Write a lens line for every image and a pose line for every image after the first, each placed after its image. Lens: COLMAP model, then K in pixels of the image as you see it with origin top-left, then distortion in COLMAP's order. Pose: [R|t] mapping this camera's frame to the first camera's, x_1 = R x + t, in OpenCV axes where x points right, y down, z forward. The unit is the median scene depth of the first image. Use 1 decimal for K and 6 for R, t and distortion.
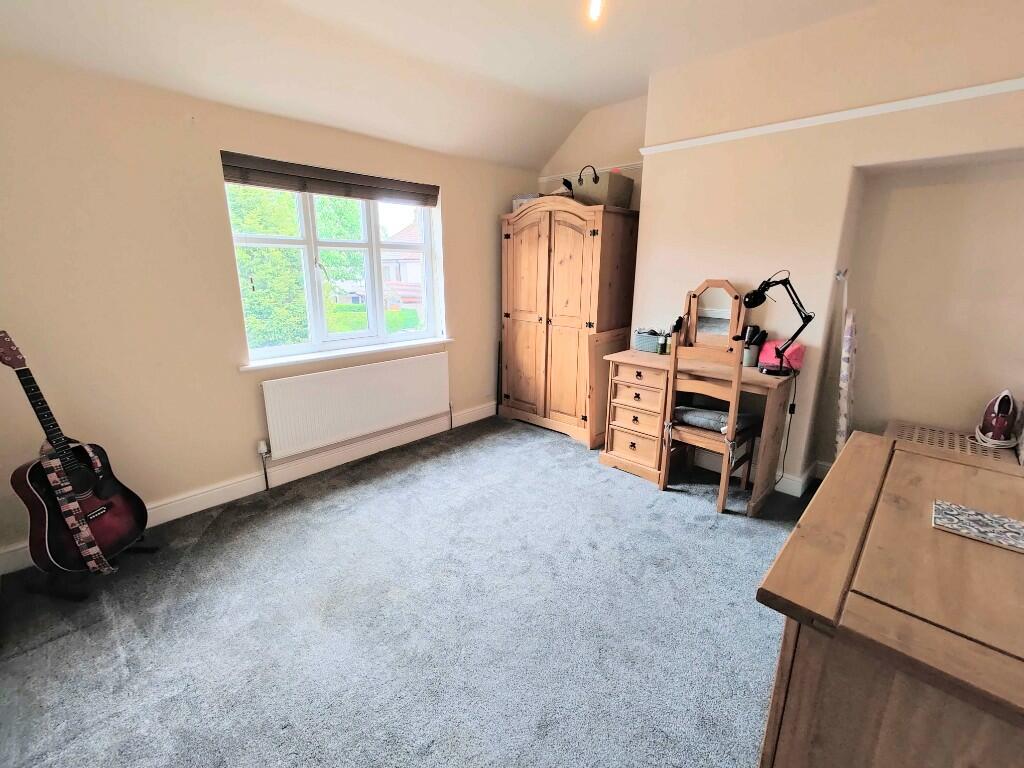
lens RADIAL K [[452.2, 0, 510.5], [0, 452.2, 381.0], [0, 0, 1]] dist [0.009499, -0.000553]
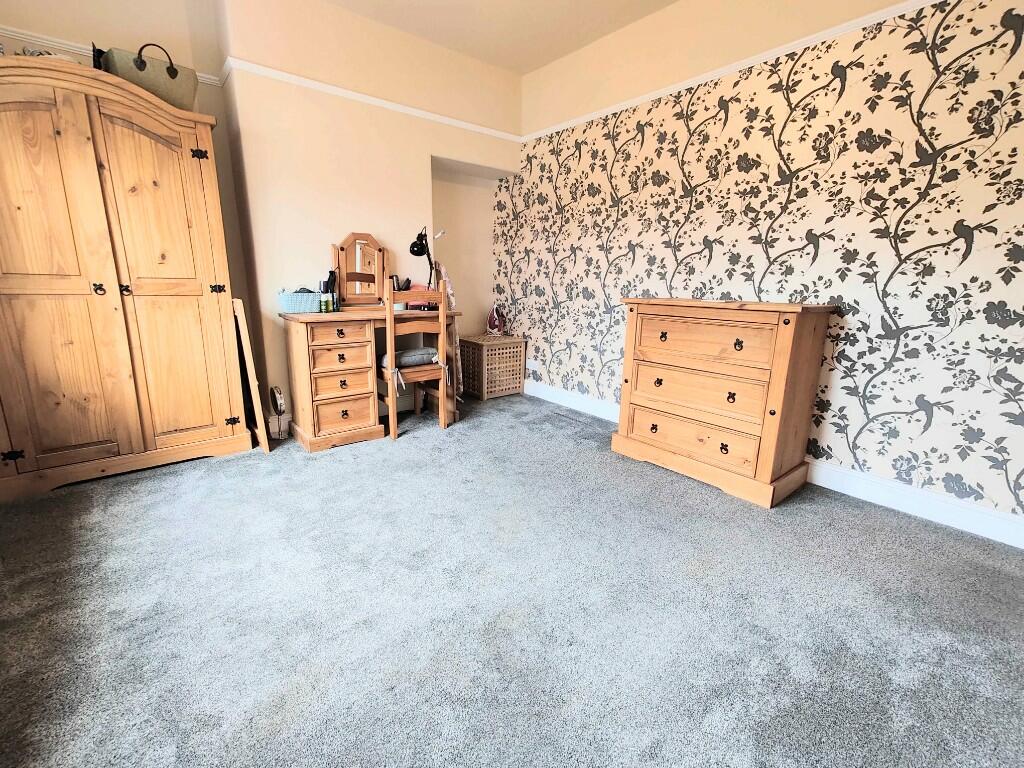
lens RADIAL K [[452.2, 0, 508.2], [0, 452.2, 382.2], [0, 0, 1]] dist [0.009499, -0.000553]
pose [[0.125405, -0.224438, 0.966386, -0.506246], [0.235079, 0.953058, 0.190837, -0.012372], [-0.963852, 0.203245, 0.172279, 0.478761]]
